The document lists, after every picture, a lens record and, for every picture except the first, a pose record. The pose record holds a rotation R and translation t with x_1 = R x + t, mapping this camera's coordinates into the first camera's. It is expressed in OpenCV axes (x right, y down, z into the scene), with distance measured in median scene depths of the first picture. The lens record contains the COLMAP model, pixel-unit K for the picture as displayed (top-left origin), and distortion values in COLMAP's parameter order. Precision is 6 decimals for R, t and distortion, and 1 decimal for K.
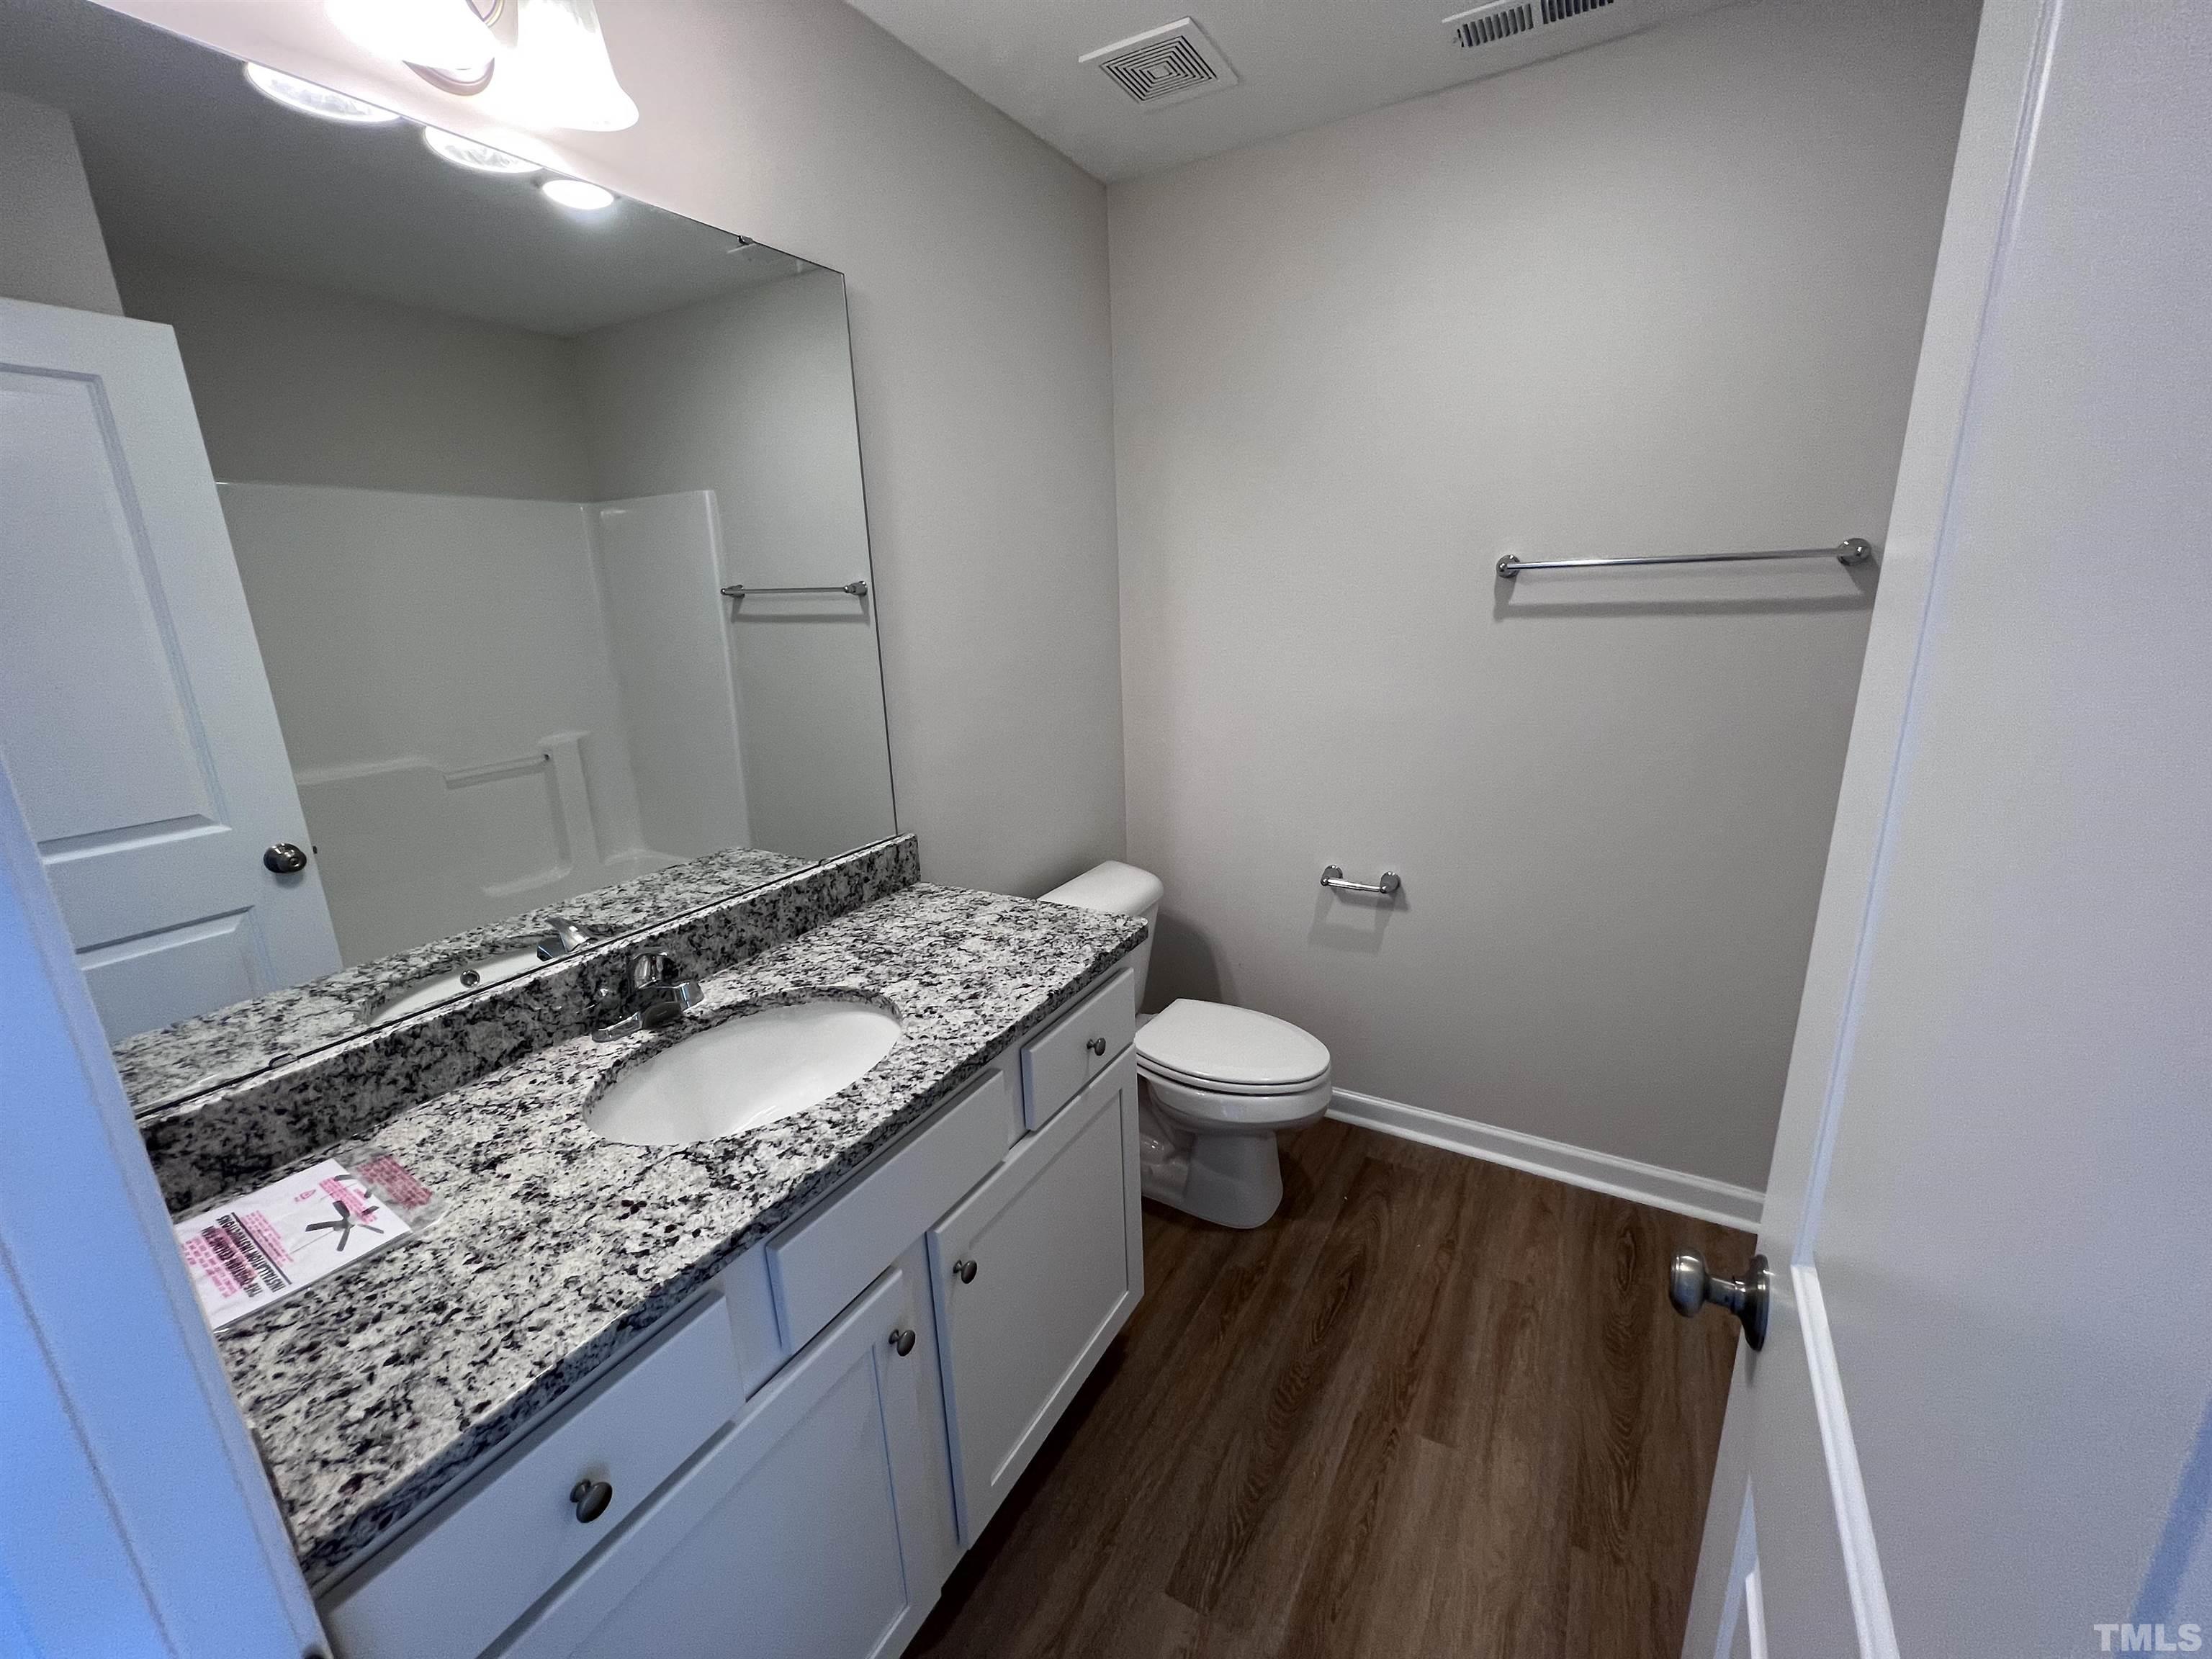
lens RADIAL K [[887.8, 0, 1099.2], [0, 887.8, 828.6], [0, 0, 1]] dist [-0.002164, 0.000337]
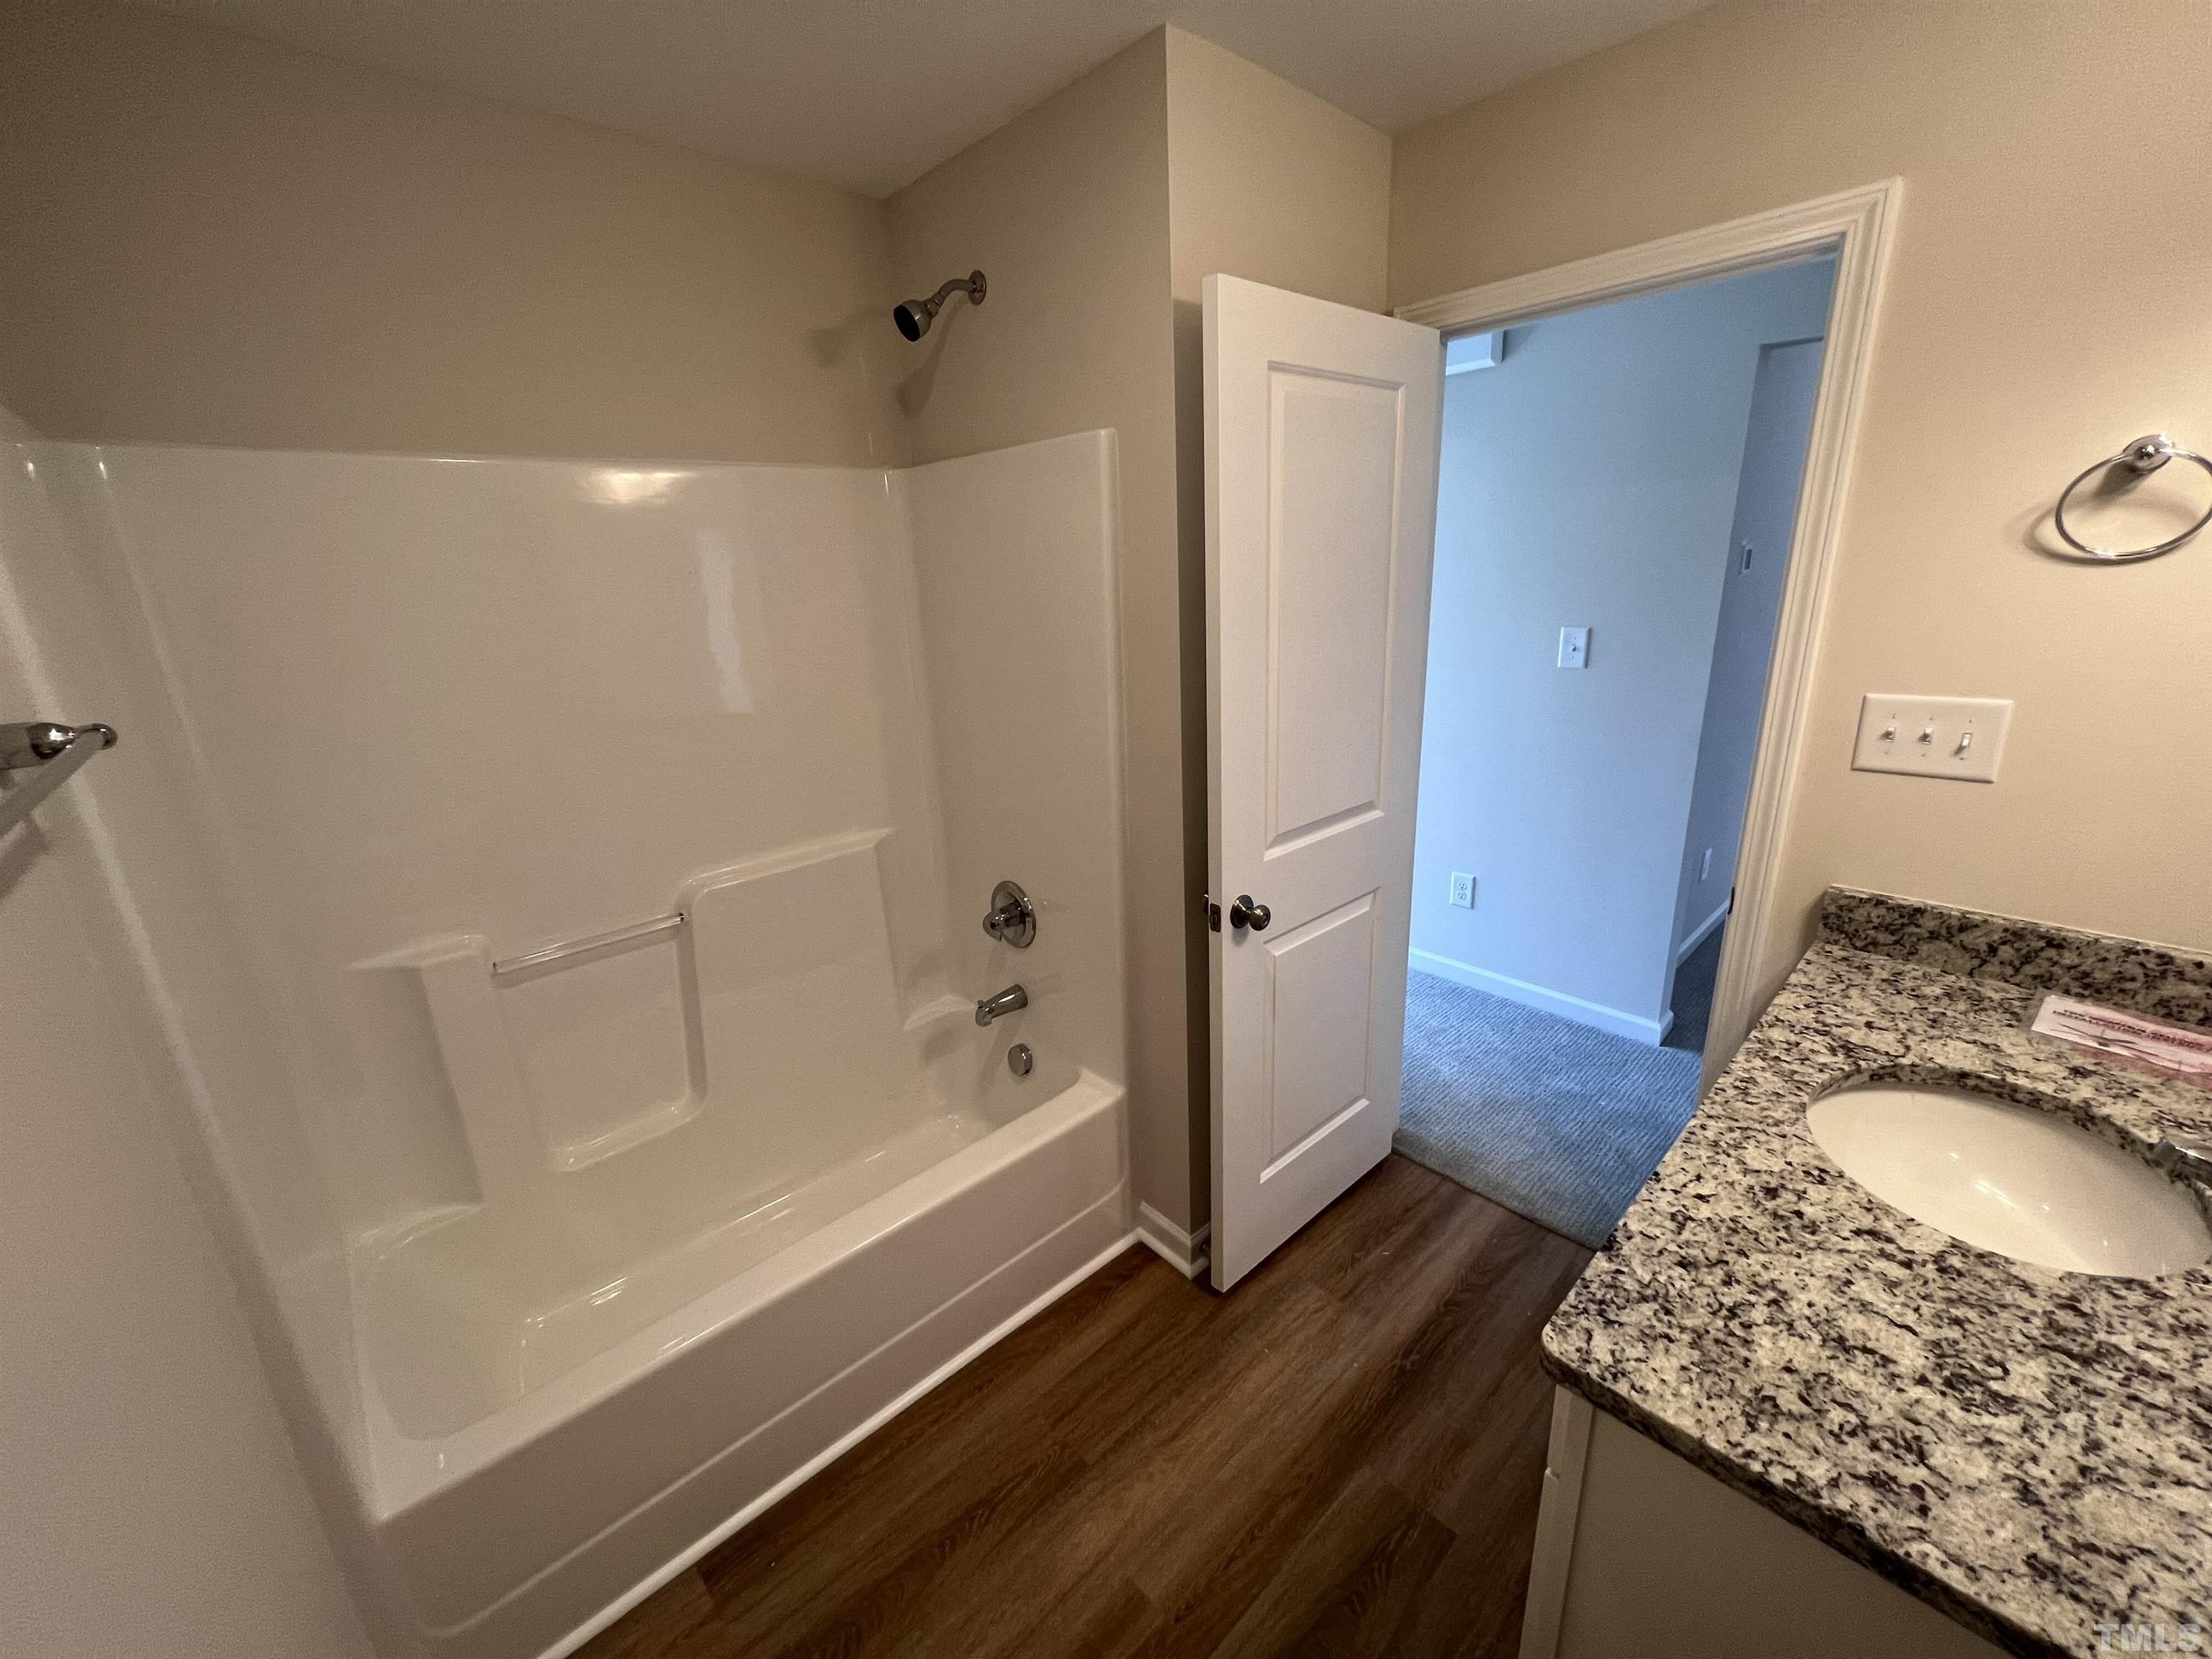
lens RADIAL K [[887.8, 0, 1099.2], [0, 887.8, 828.6], [0, 0, 1]] dist [-0.002164, 0.000337]
pose [[-0.951966, -0.009267, 0.306065, 0.168768], [0.153357, 0.850720, 0.502750, -0.521434], [-0.265035, 0.525538, -0.808435, 1.536790]]
